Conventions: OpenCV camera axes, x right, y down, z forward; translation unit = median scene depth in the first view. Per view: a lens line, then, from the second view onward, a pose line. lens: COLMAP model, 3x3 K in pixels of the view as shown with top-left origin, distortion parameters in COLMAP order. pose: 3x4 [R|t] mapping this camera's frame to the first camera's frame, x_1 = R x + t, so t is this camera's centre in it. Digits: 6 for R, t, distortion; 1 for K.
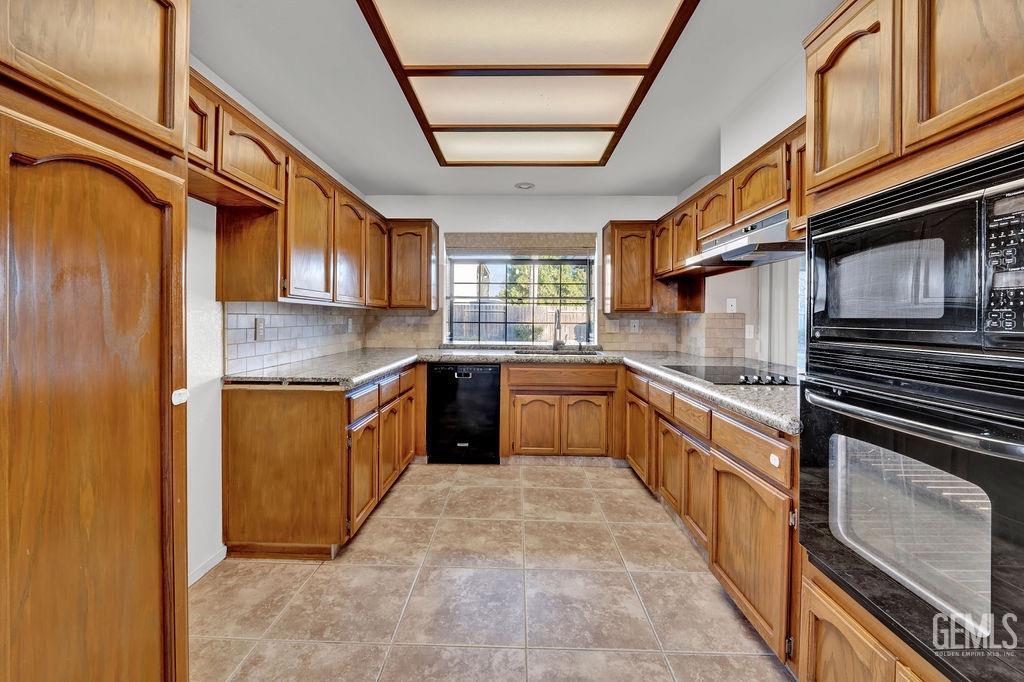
lens RADIAL K [[429.5, 0, 512.4], [0, 429.5, 318.0], [0, 0, 1]] dist [-0.007667, -0.001828]
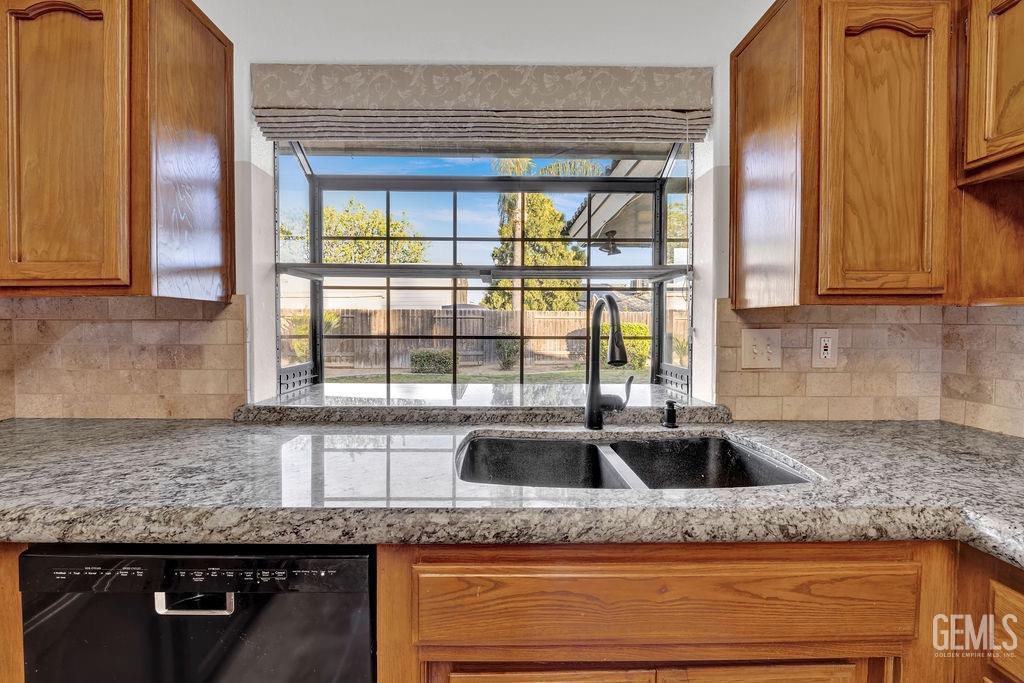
lens RADIAL K [[429.5, 0, 511.1], [0, 429.5, 335.0], [0, 0, 1]] dist [-0.007667, -0.001828]
pose [[0.999410, -0.005103, 0.033972, 0.027310], [0.004366, 0.999754, 0.021734, 0.000487], [-0.034075, -0.021573, 0.999186, 0.672351]]
